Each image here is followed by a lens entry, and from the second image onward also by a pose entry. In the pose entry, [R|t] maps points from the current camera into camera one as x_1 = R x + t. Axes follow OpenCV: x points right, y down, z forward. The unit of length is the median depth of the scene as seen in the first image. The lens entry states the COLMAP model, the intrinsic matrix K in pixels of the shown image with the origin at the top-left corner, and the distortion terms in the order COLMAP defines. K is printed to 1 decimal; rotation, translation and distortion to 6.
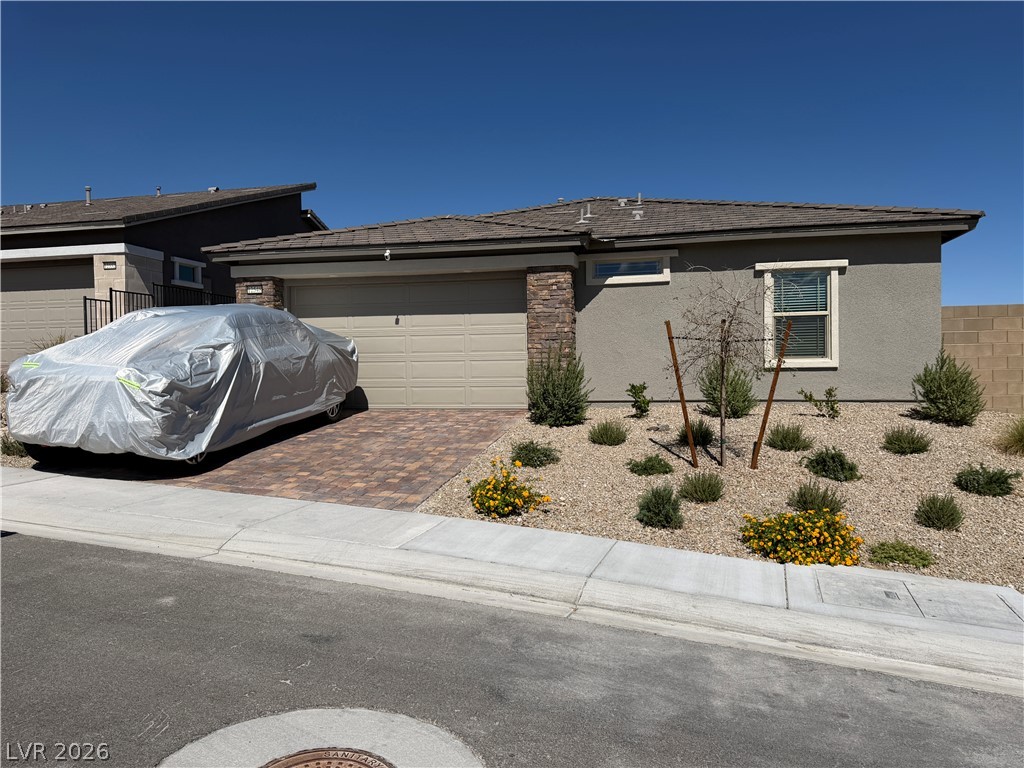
lens RADIAL K [[736.0, 0, 512.0], [0, 736.0, 384.0], [0, 0, 1]] dist [0.124954, -0.210791]
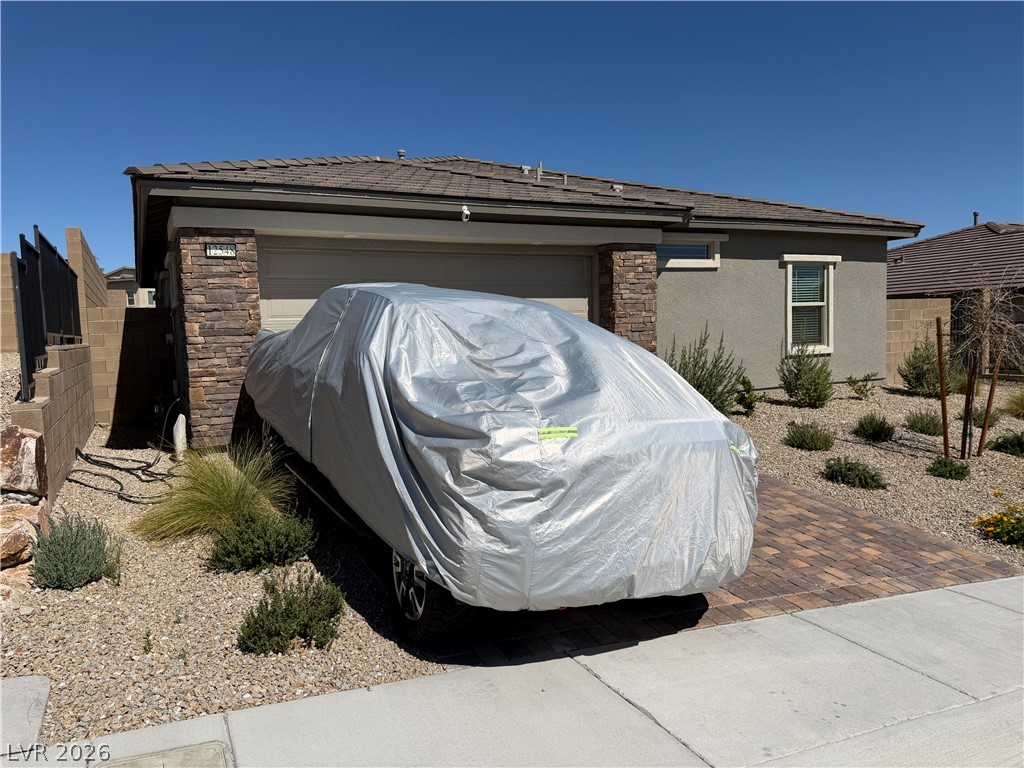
lens RADIAL K [[736.0, 0, 512.0], [0, 736.0, 384.0], [0, 0, 1]] dist [0.124954, -0.210791]
pose [[0.755647, -0.062268, 0.652013, -0.956698], [0.034839, 0.997883, 0.054922, -0.079928], [-0.654052, -0.018786, 0.756216, 0.699896]]
